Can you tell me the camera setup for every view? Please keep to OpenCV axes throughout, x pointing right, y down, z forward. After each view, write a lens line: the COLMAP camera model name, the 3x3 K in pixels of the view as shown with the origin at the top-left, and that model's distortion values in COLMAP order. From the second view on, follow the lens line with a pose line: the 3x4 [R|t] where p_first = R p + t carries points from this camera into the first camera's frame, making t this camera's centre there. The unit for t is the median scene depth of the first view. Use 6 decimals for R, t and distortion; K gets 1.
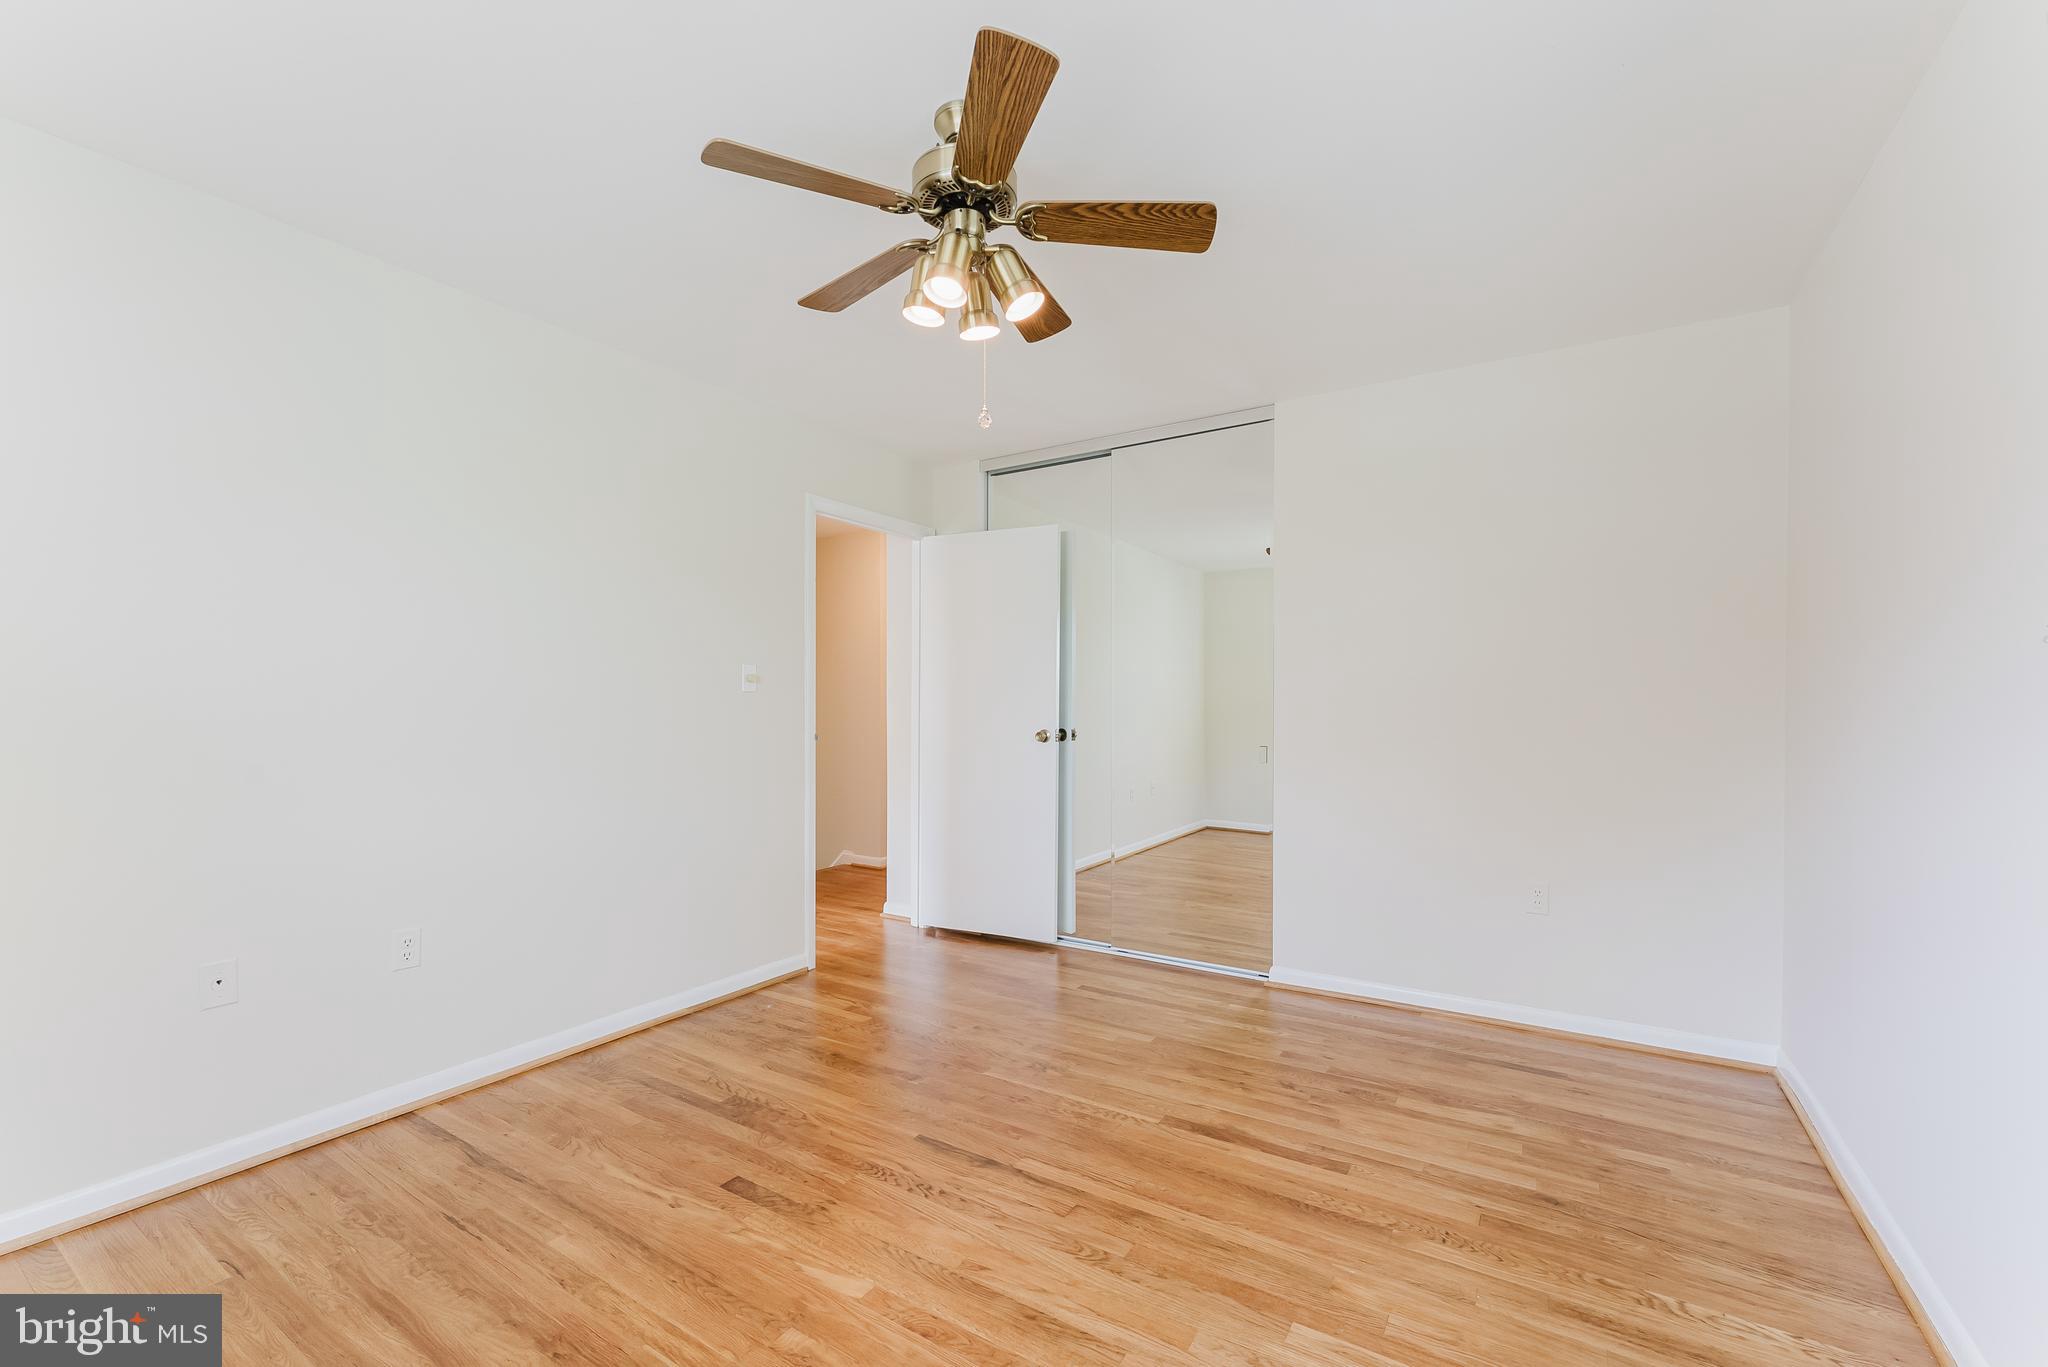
lens RADIAL K [[829.4, 0, 1030.3], [0, 829.4, 688.5], [0, 0, 1]] dist [-0.000865, -0.000398]
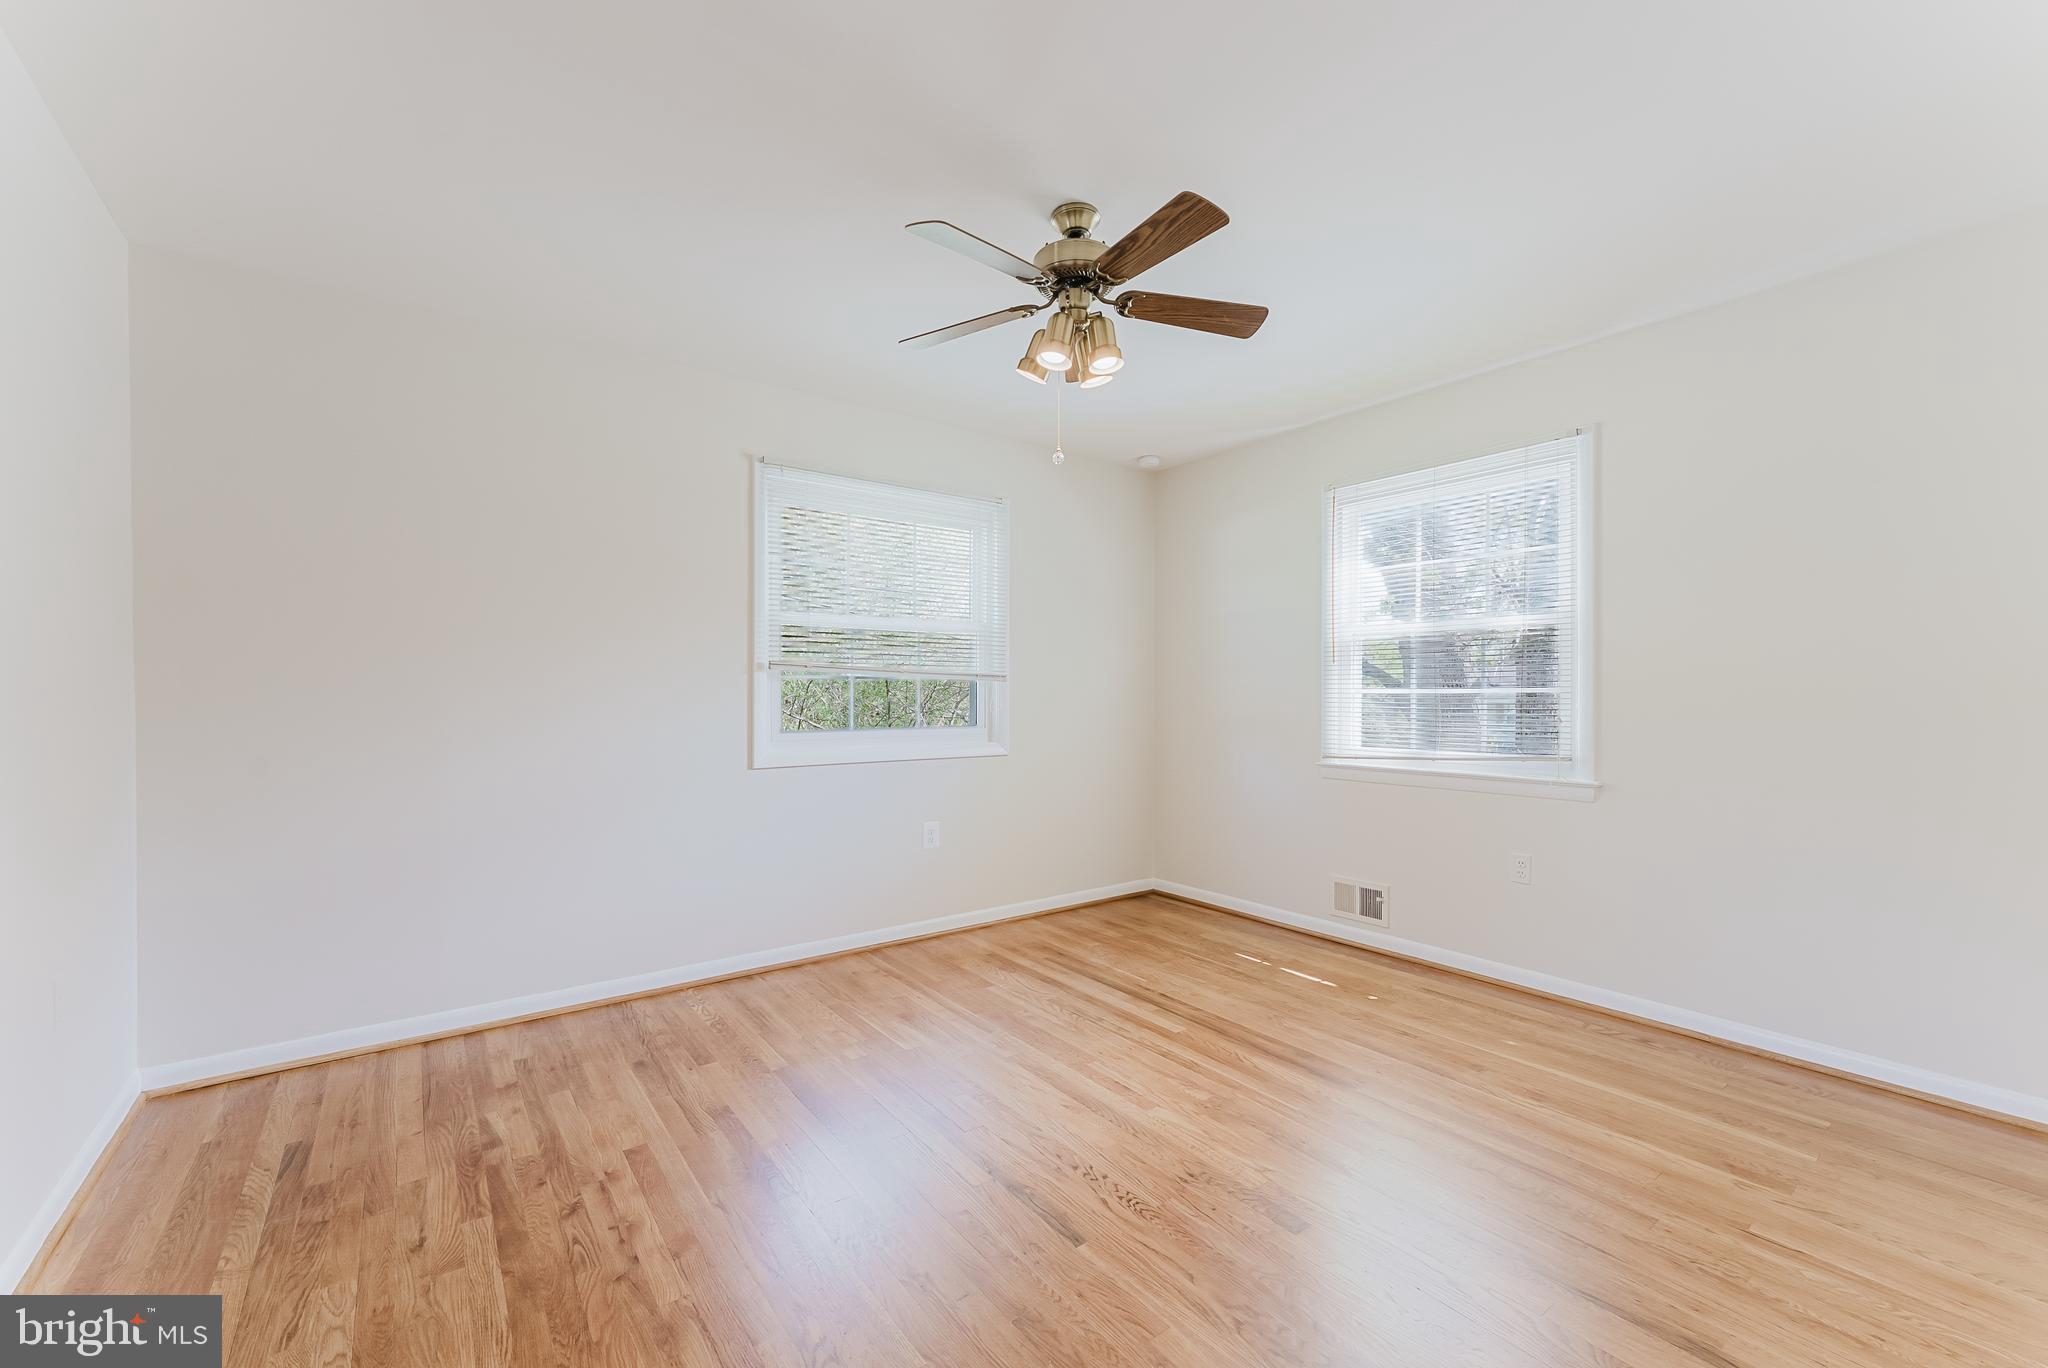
lens RADIAL K [[829.4, 0, 1022.5], [0, 829.4, 684.7], [0, 0, 1]] dist [-0.000865, -0.000398]
pose [[-0.929854, 0.002089, 0.367923, -0.395384], [-0.006121, 0.999758, -0.021145, 0.035470], [-0.367878, -0.021914, -0.929616, 1.860717]]
